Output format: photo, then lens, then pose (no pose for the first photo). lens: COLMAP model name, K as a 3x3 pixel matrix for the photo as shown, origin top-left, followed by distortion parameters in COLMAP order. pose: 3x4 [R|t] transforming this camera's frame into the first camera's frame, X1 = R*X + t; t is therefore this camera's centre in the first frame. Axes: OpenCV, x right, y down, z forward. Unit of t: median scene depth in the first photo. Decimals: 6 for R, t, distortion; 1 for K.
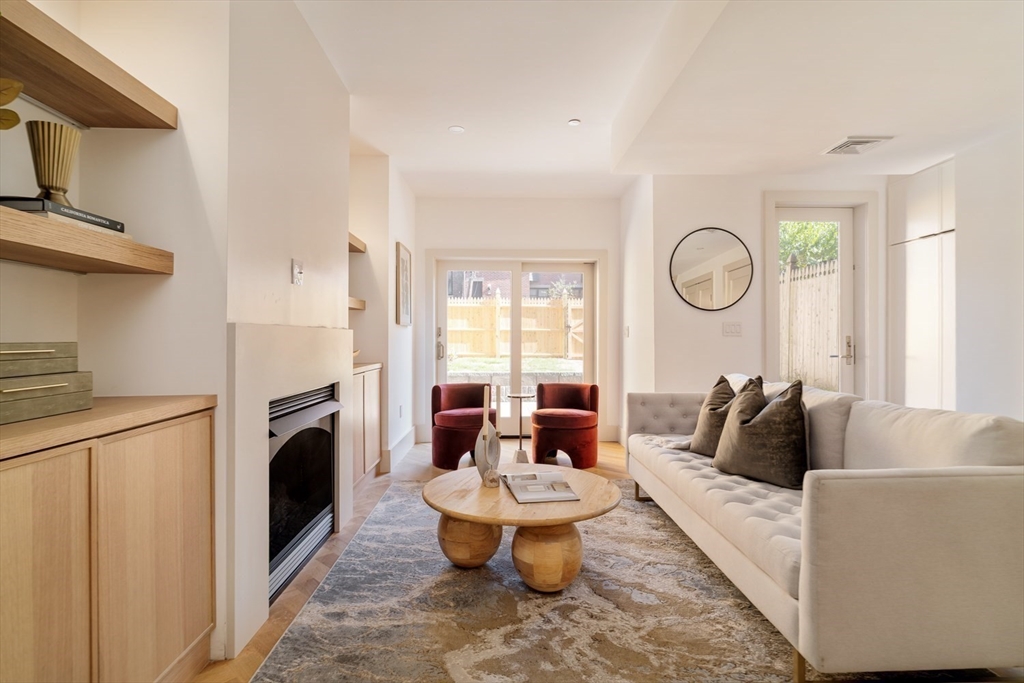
lens RADIAL K [[523.1, 0, 509.9], [0, 523.1, 336.6], [0, 0, 1]] dist [-0.002520, 0.000391]
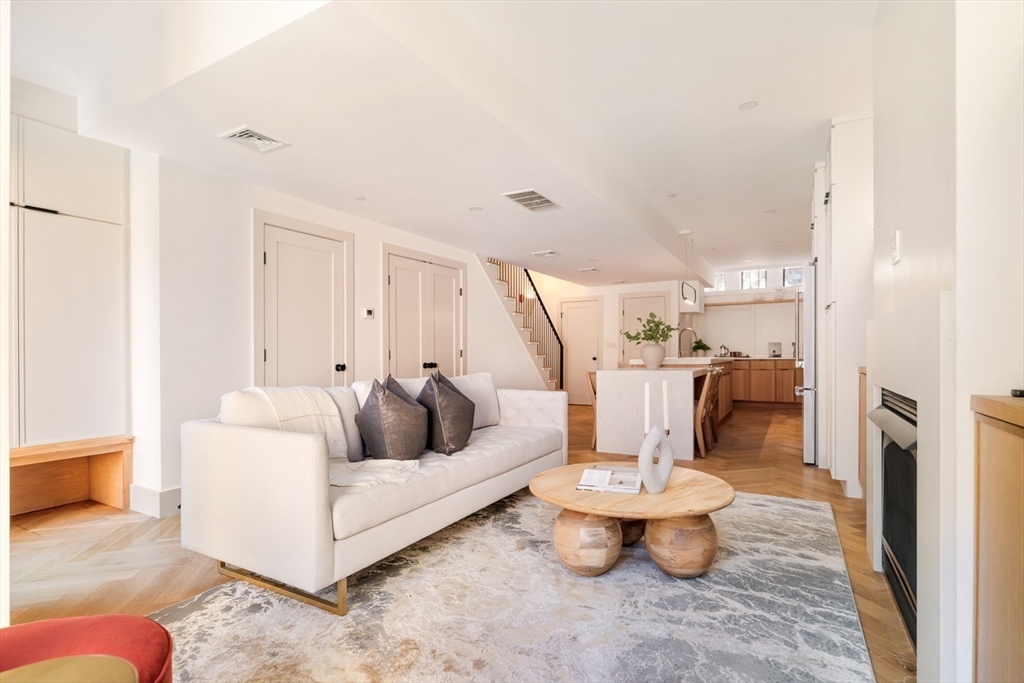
lens RADIAL K [[486.5, 0, 513.8], [0, 486.5, 357.3], [0, 0, 1]] dist [-0.000441, -0.000187]
pose [[-0.855612, 0.001525, 0.517615, -0.251108], [0.002194, 0.999997, 0.000680, 0.046602], [-0.517613, 0.001718, -0.855613, 1.748340]]
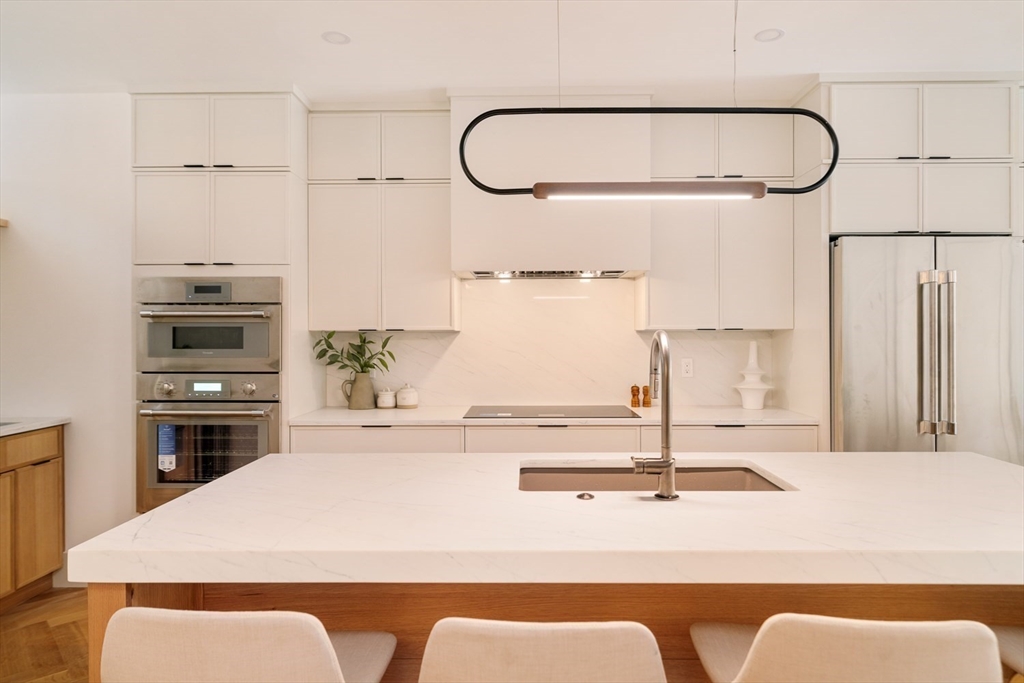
lens RADIAL K [[625.0, 0, 515.5], [0, 625.0, 330.2], [0, 0, 1]] dist [0.000347, 0.000800]
pose [[-0.038926, -0.006749, -0.999219, 0.820927], [0.003903, 0.999969, -0.006906, -0.095062], [0.999234, -0.004169, -0.038898, -0.810174]]
